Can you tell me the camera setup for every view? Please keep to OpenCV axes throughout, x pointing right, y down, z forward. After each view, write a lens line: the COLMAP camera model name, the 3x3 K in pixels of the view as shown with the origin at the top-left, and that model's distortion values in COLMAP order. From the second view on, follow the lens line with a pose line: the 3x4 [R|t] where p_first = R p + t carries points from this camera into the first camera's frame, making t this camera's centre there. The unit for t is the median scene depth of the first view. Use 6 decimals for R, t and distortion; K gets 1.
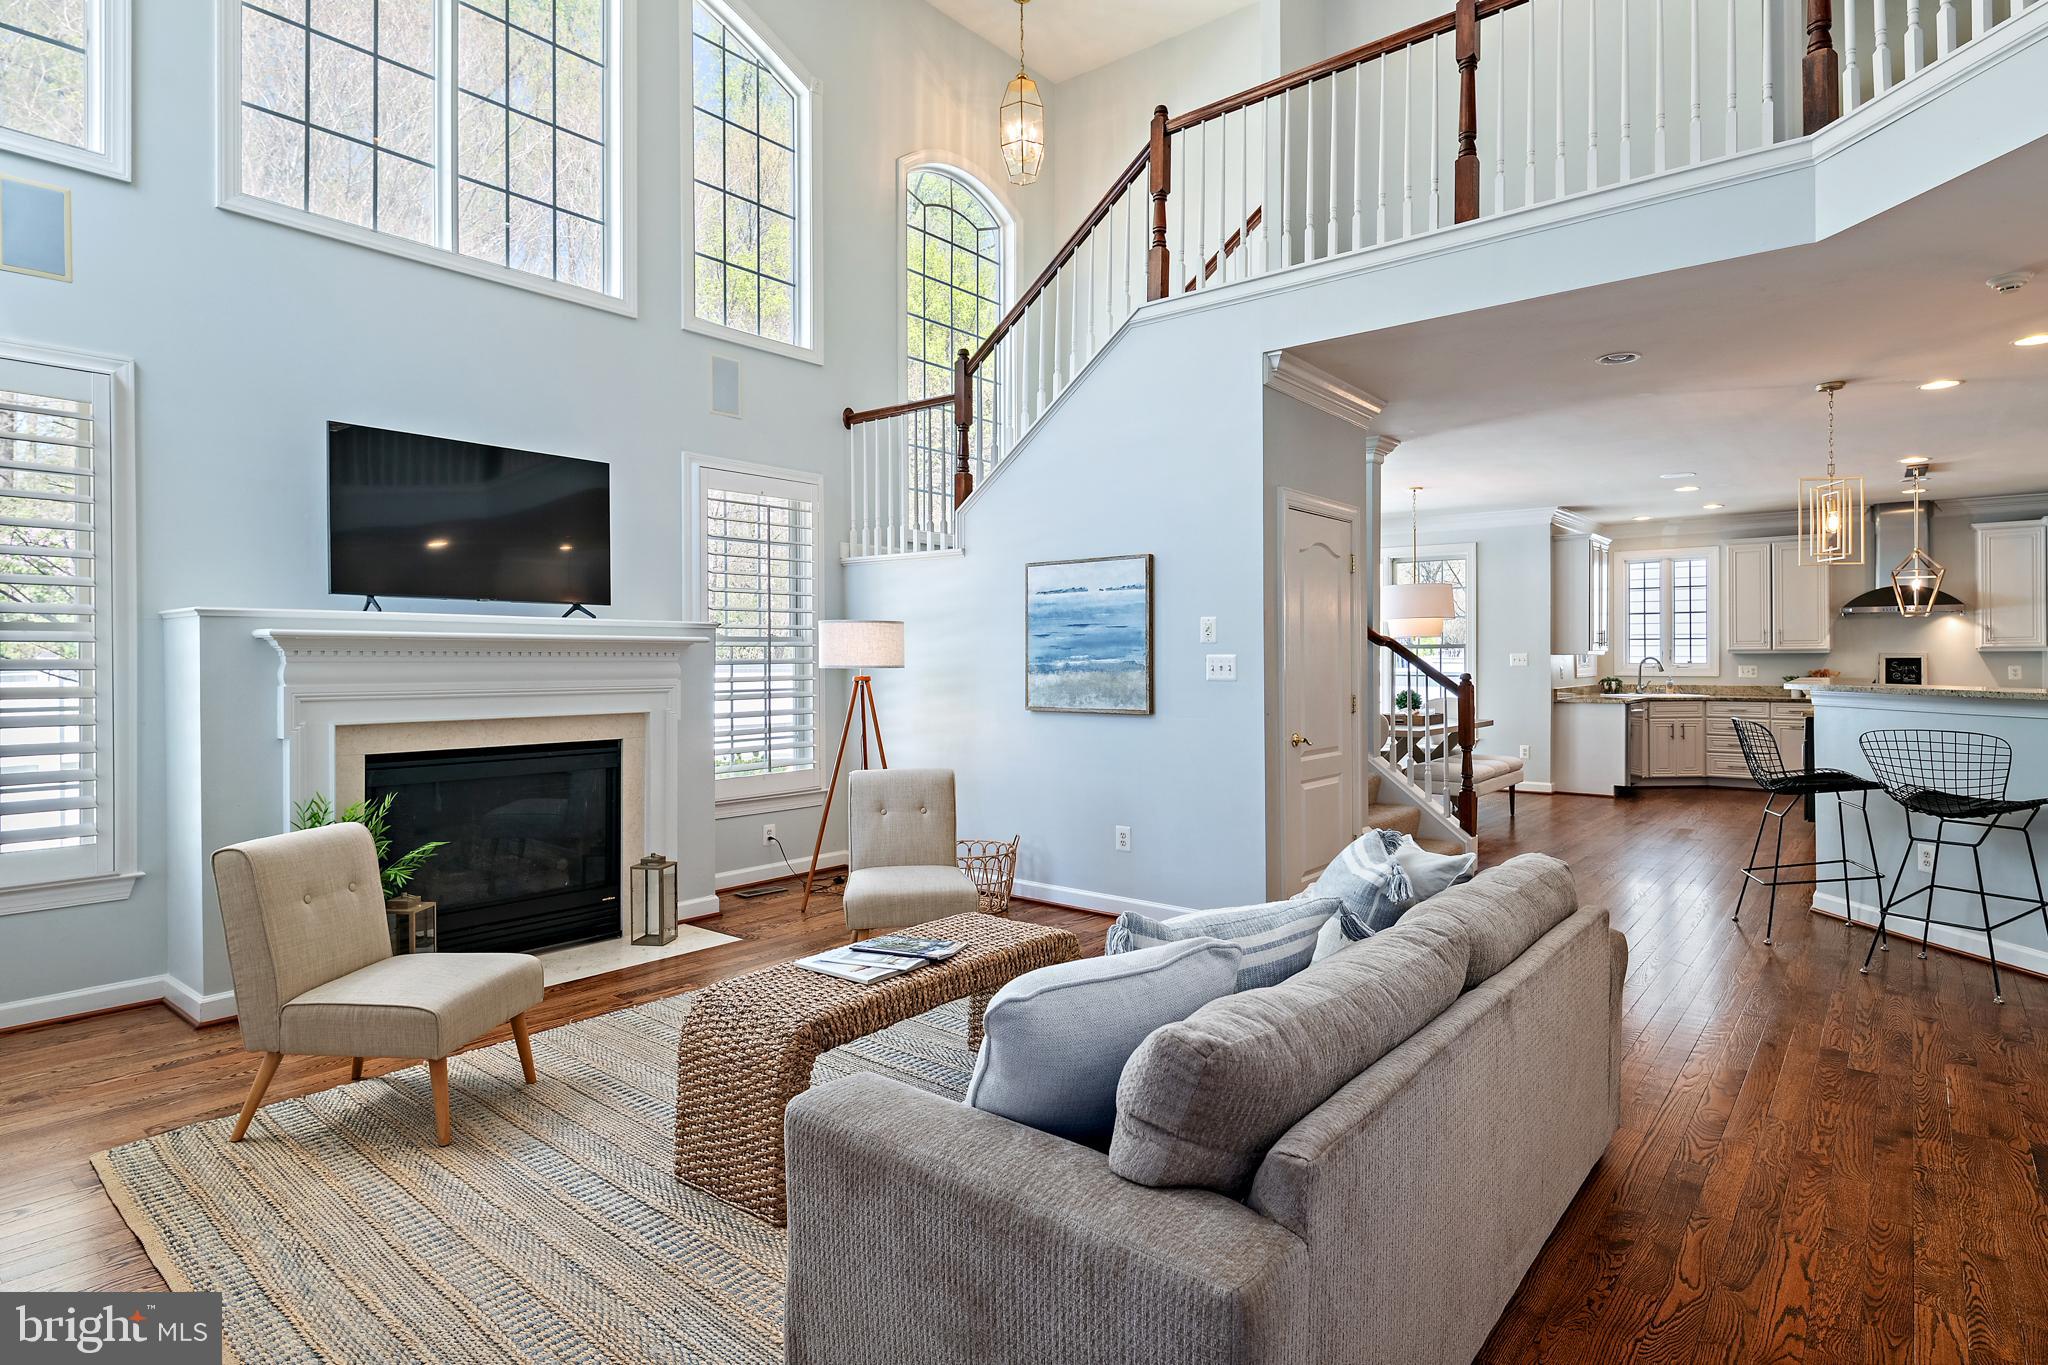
lens RADIAL K [[1035.1, 0, 1010.6], [0, 1035.1, 665.9], [0, 0, 1]] dist [-0.005822, -0.002041]
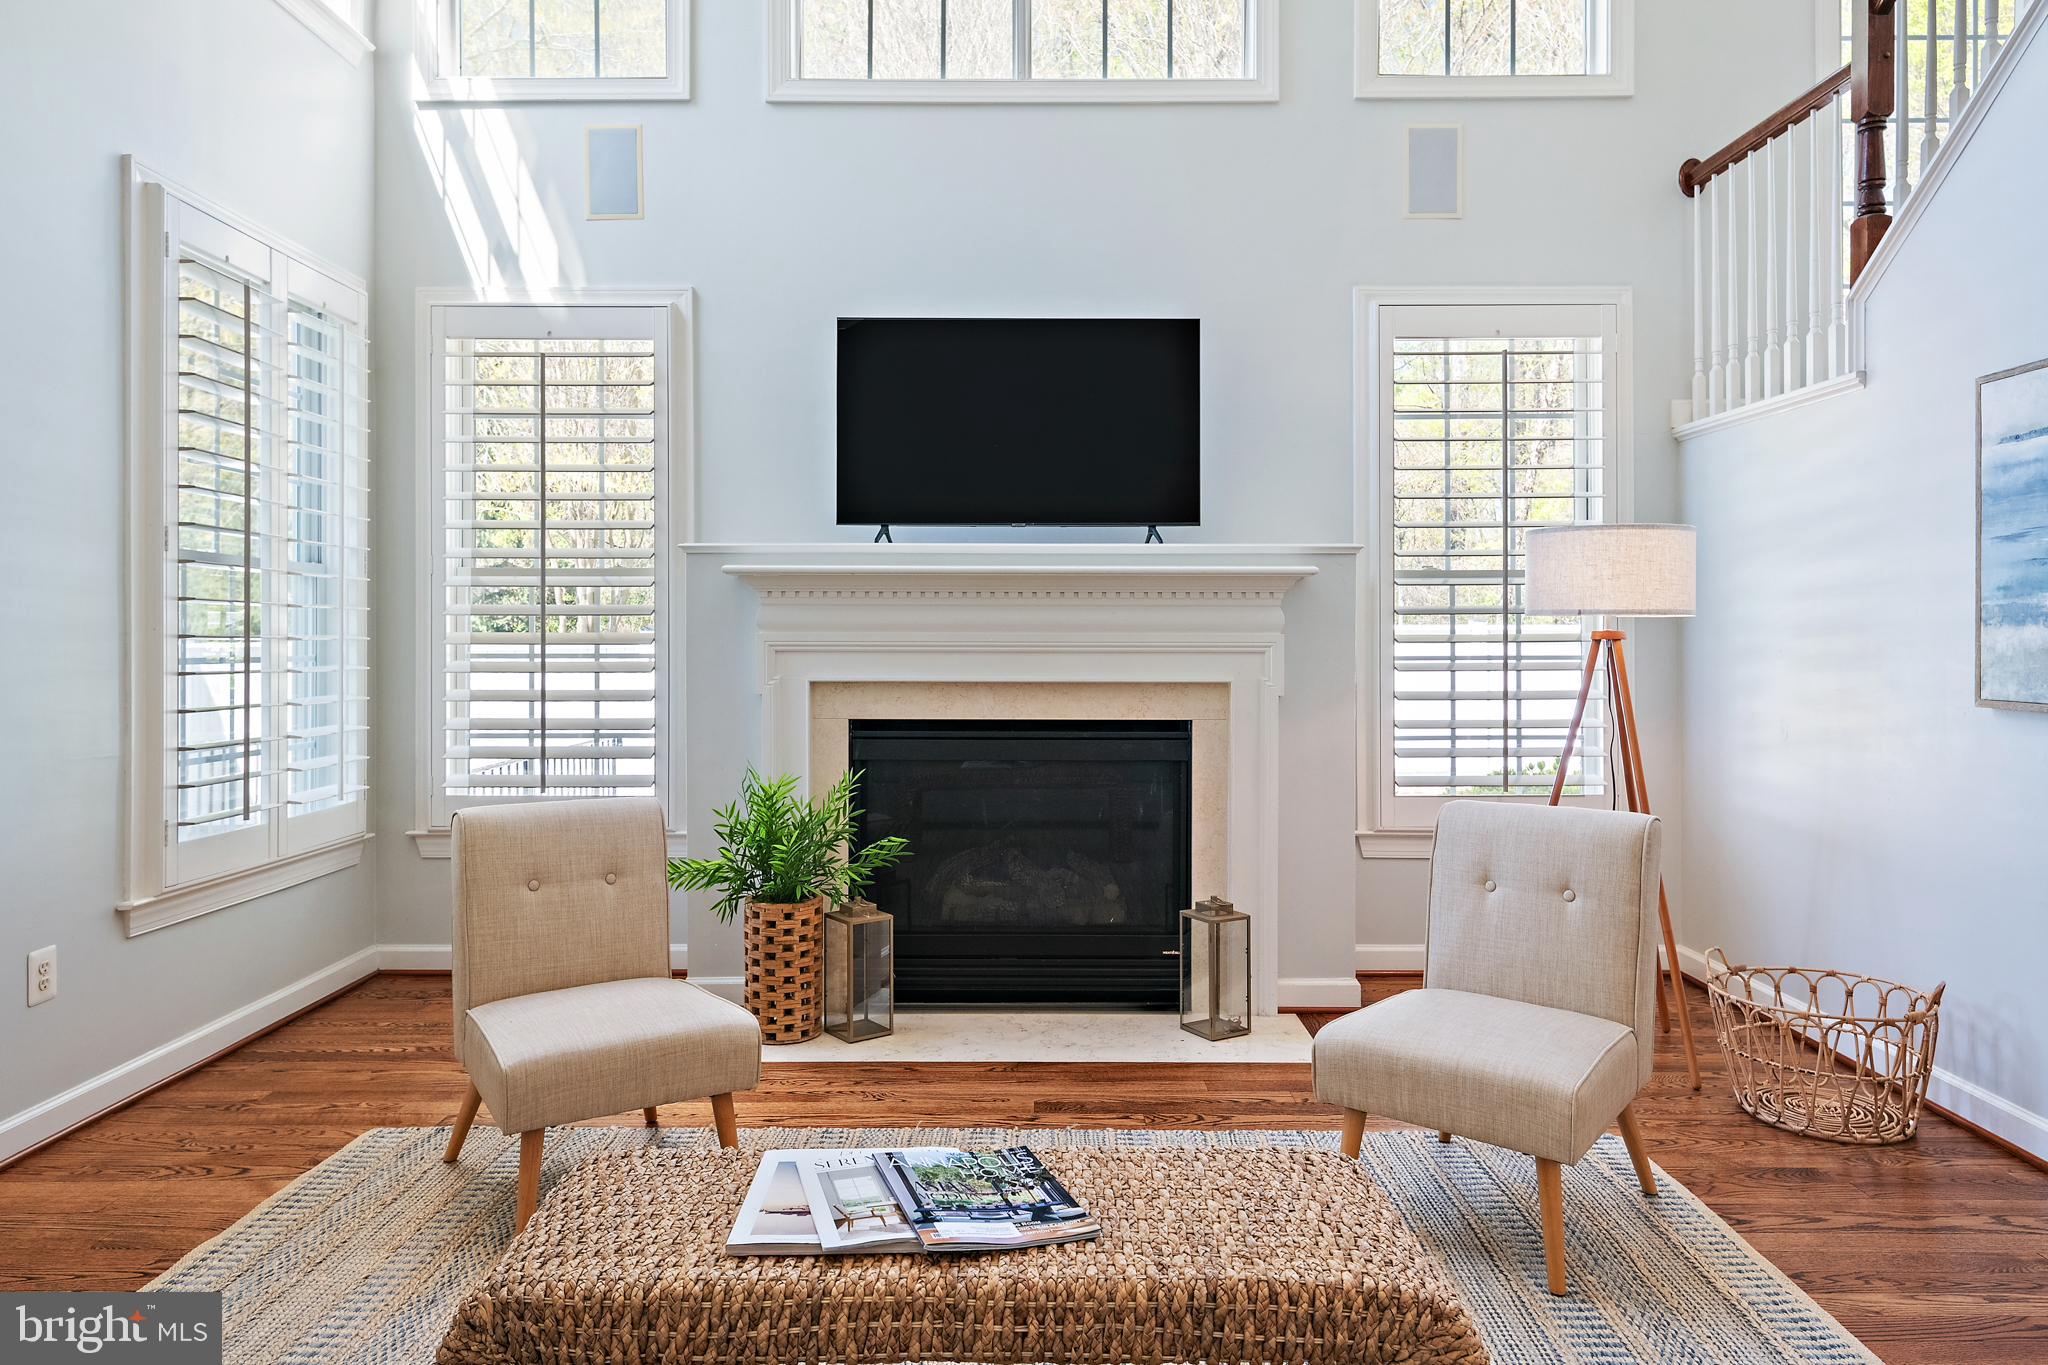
lens RADIAL K [[1282.6, 0, 1036.6], [0, 1282.6, 638.3], [0, 0, 1]] dist [0.001200, -0.003244]
pose [[0.647223, 0.004347, -0.762288, 0.197005], [-0.006243, 0.999980, 0.000402, 0.017493], [0.762275, 0.004499, 0.647238, 0.379064]]
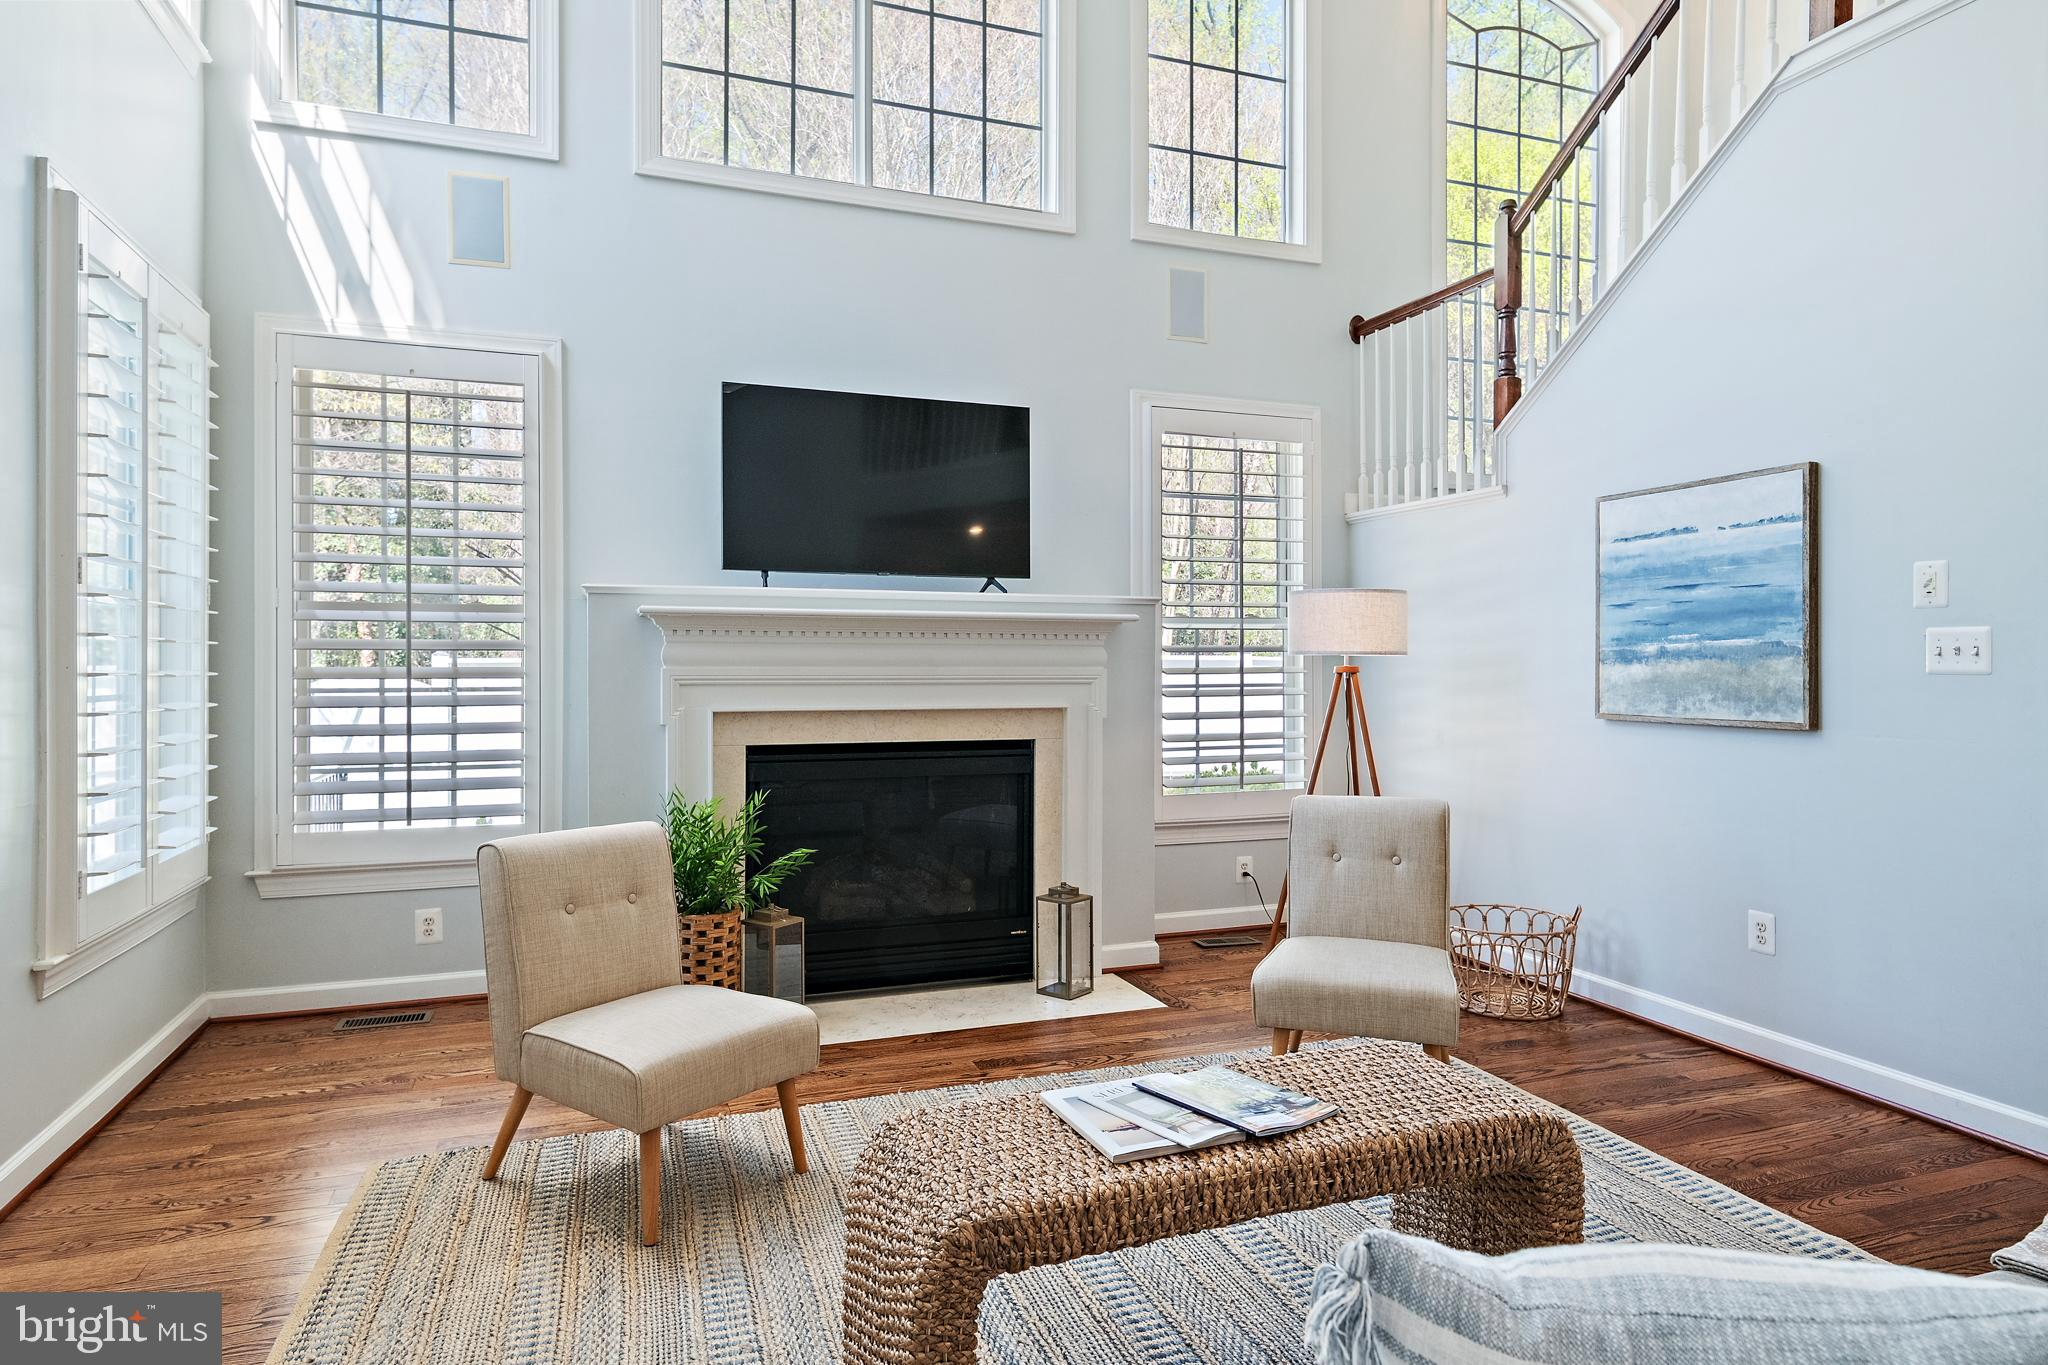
lens RADIAL K [[1144.5, 0, 1038.0], [0, 1144.5, 664.7], [0, 0, 1]] dist [0.000969, -0.004671]
pose [[0.869270, 0.003865, -0.494322, 0.075151], [-0.005542, 0.999983, -0.001926, 0.013043], [0.494306, 0.004414, 0.869277, 0.211297]]
